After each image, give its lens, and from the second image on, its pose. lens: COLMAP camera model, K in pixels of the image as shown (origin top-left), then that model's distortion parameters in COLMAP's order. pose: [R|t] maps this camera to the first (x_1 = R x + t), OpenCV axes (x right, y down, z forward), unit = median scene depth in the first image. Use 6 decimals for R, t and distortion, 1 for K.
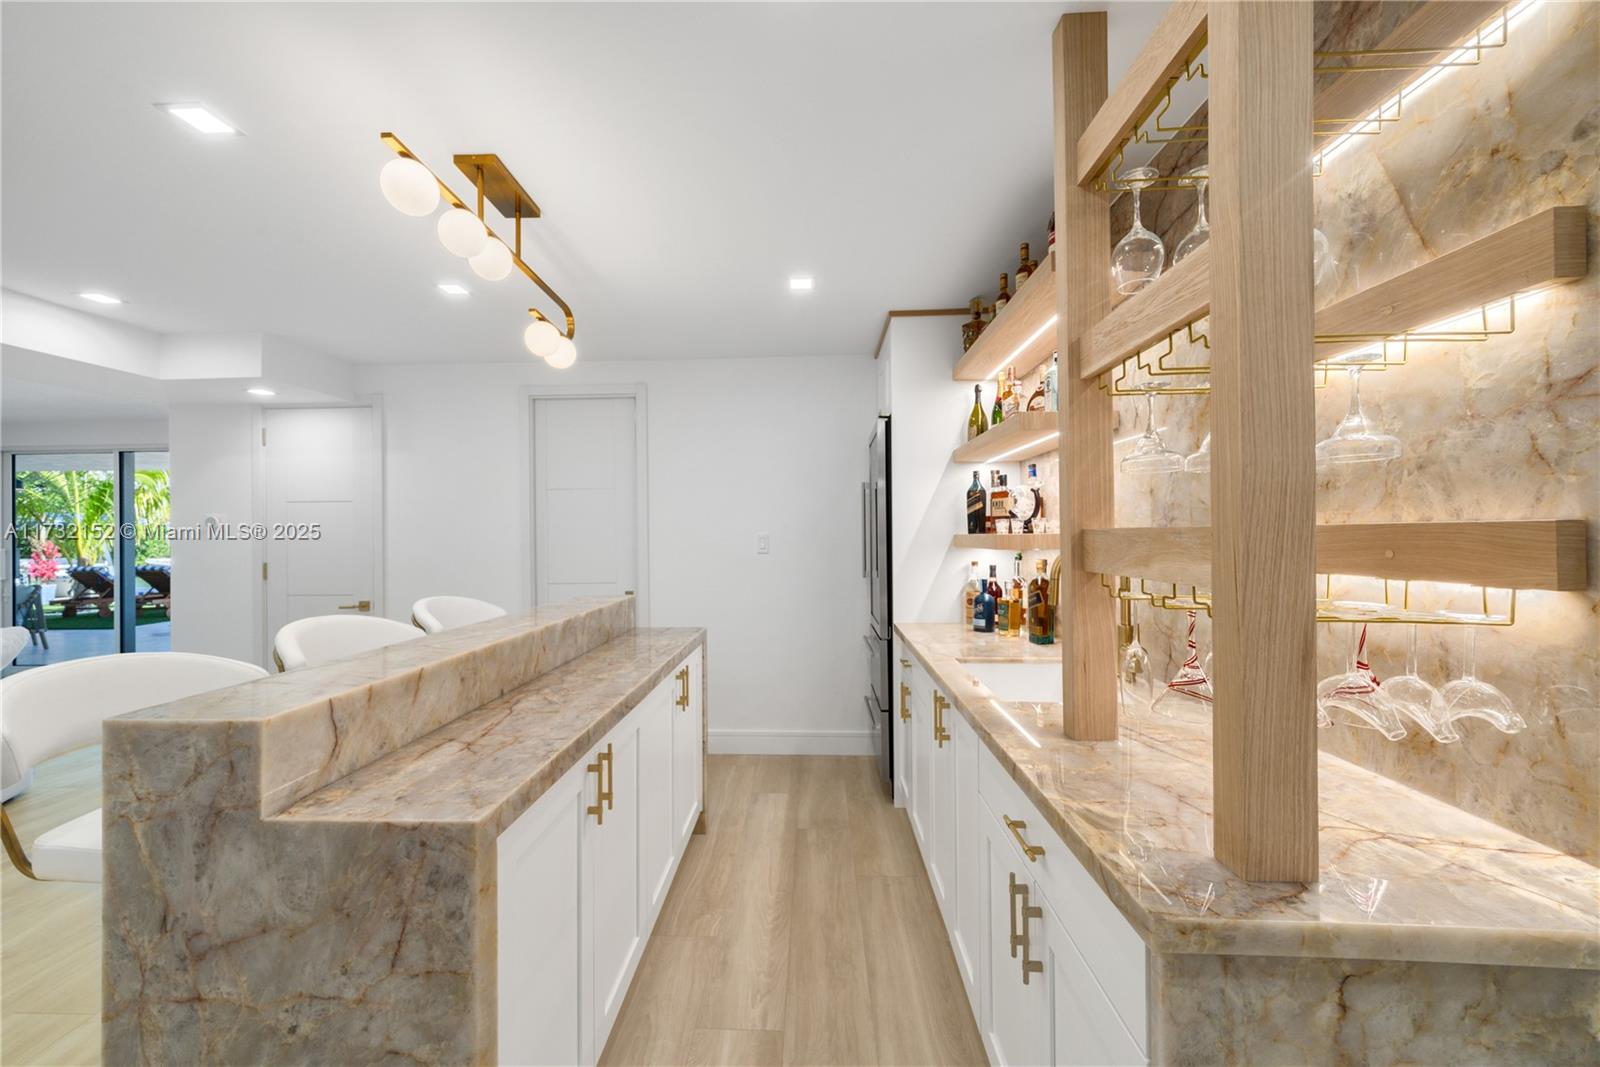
lens RADIAL K [[597.0, 0, 800.0], [0, 597.0, 533.5], [0, 0, 1]] dist [0.000236, 0.000016]
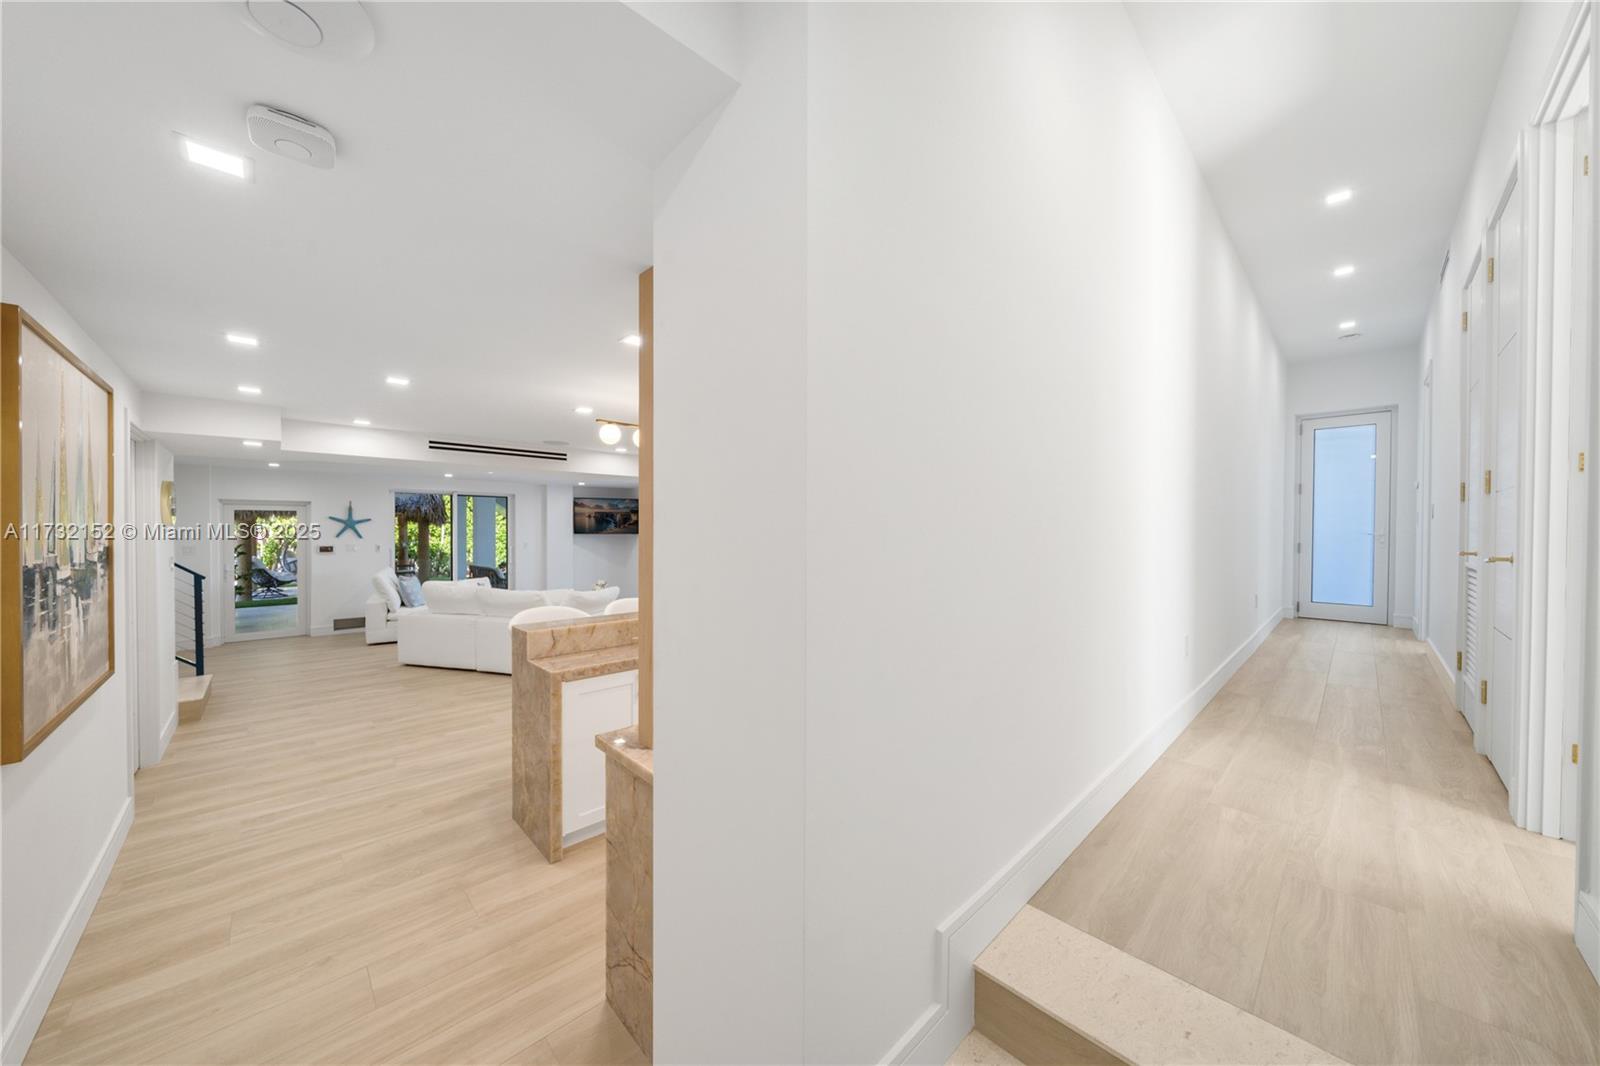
lens RADIAL K [[549.2, 0, 800.0], [0, 549.2, 533.0], [0, 0, 1]] dist [0.000015, 0.000050]
pose [[0.718826, 0.015244, -0.695023, 1.741142], [-0.007013, 0.999868, 0.014677, -0.226942], [0.695155, -0.005675, 0.718838, -0.130046]]
